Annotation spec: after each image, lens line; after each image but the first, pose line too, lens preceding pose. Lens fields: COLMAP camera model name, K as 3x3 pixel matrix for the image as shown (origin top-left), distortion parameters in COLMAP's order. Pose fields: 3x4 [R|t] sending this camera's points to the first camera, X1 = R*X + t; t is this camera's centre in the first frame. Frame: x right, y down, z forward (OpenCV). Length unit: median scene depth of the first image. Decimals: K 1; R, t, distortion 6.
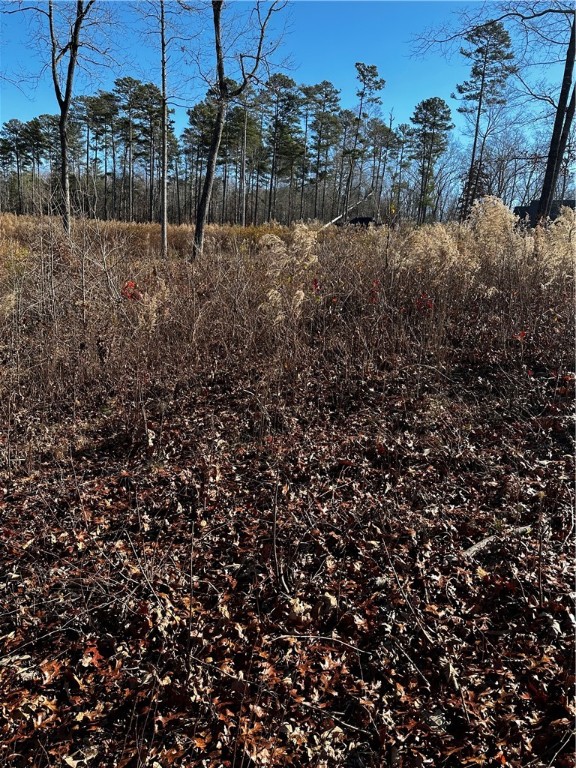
lens RADIAL K [[539.3, 0, 283.4], [0, 539.3, 384.4], [0, 0, 1]] dist [0.010171, -0.001741]
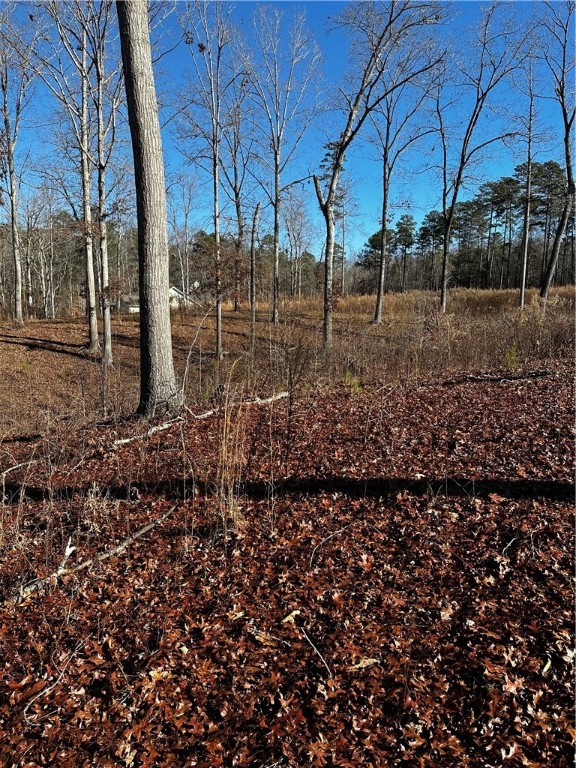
lens RADIAL K [[540.7, 0, 289.1], [0, 540.7, 380.5], [0, 0, 1]] dist [0.039801, -0.044650]
pose [[0.763334, 0.030193, -0.645298, 0.077597], [-0.107432, 0.990930, -0.080718, 0.033683], [0.637008, 0.130941, 0.759654, -0.122079]]
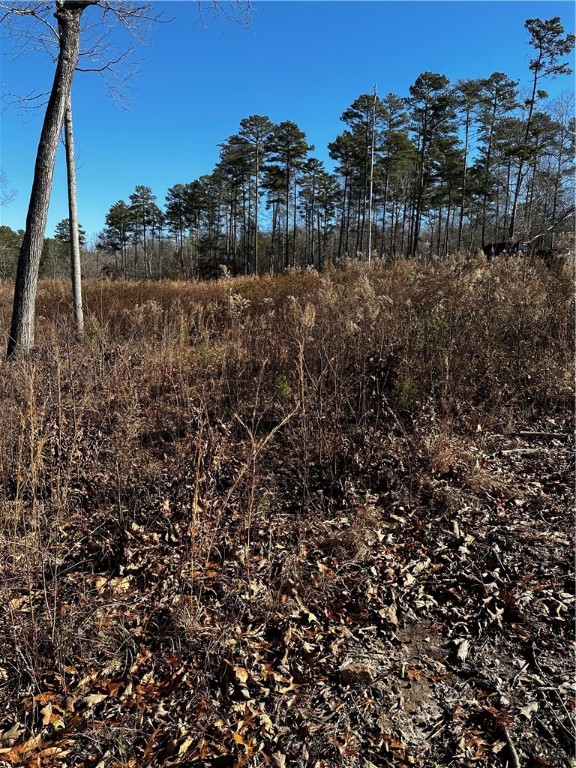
lens RADIAL K [[536.0, 0, 286.4], [0, 536.0, 387.5], [0, 0, 1]] dist [0.046684, -0.048482]
pose [[0.932332, 0.014962, -0.361293, 0.077623], [-0.045891, 0.995960, -0.077180, -0.059496], [0.358679, 0.088538, 0.929253, 0.231732]]
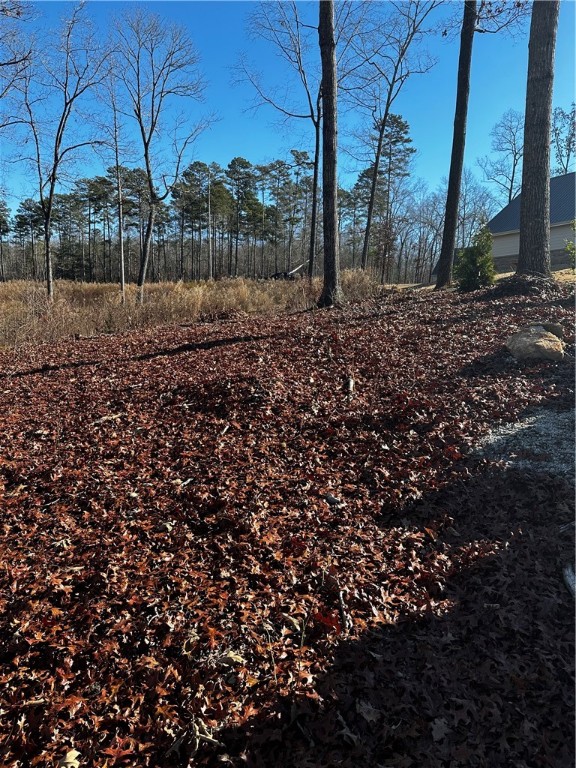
lens RADIAL K [[524.0, 0, 288.0], [0, 524.0, 384.0], [0, 0, 1]] dist [0.115318, -0.182317]
pose [[0.998881, -0.044273, -0.016626, 0.090139], [0.042748, 0.995634, -0.082979, 0.043249], [0.020227, 0.082176, 0.996413, -0.150713]]
